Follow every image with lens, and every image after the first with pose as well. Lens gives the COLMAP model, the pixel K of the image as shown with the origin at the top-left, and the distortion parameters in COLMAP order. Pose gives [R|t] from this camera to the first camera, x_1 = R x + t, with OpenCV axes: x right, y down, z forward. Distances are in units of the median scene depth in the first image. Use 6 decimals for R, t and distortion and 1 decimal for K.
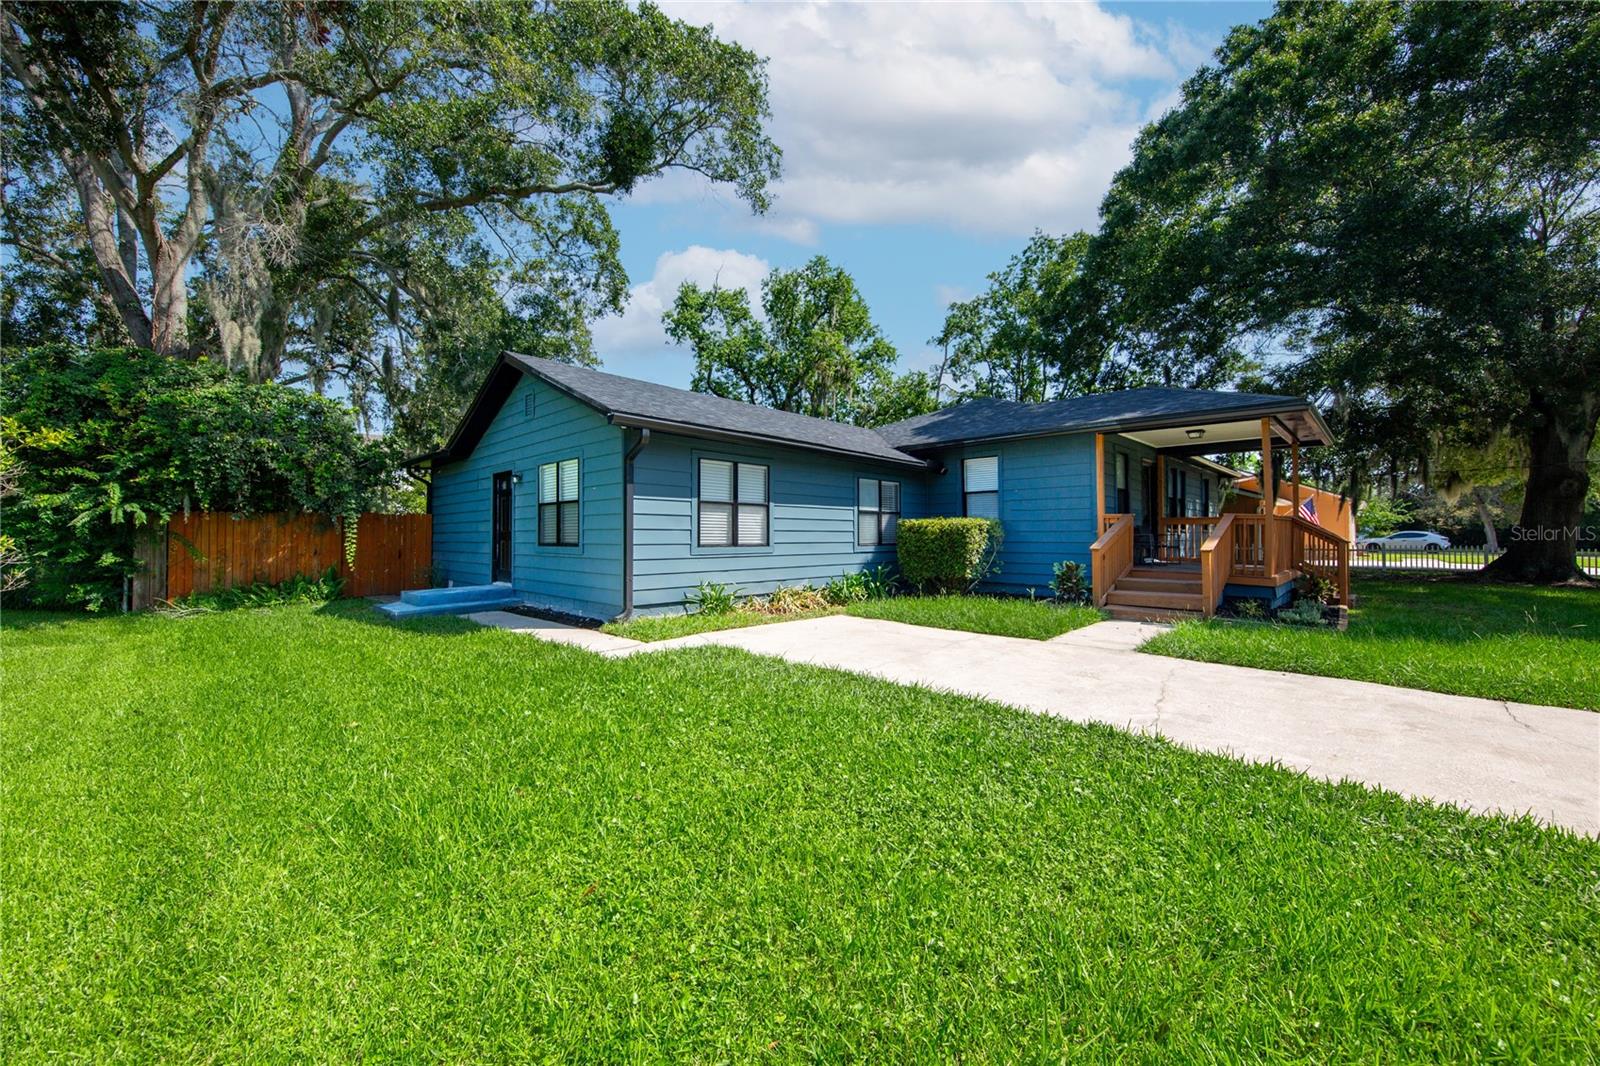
lens RADIAL K [[530.2, 0, 802.1], [0, 530.2, 533.2], [0, 0, 1]] dist [0.007482, 0.000144]
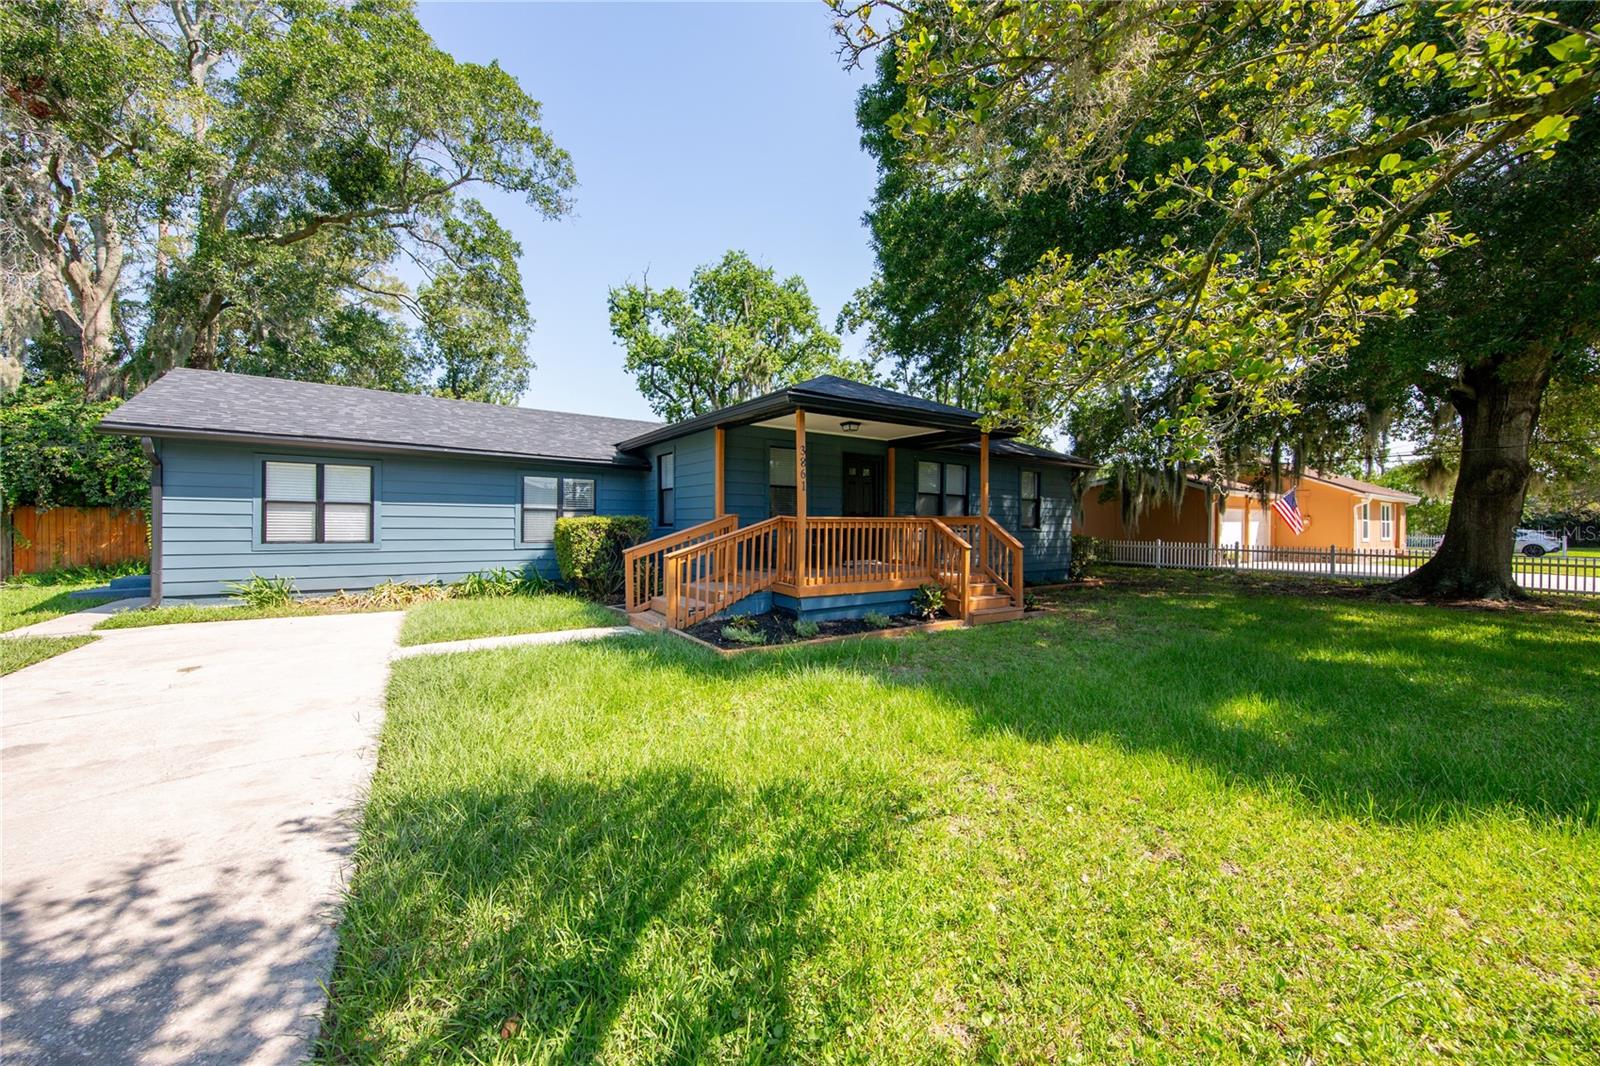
lens RADIAL K [[530.2, 0, 801.1], [0, 530.2, 526.3], [0, 0, 1]] dist [0.007482, 0.000144]
pose [[0.984367, 0.010039, -0.175842, 0.960985], [-0.008794, 0.999930, 0.007863, -0.024115], [0.175909, -0.006194, 0.984387, 0.104165]]
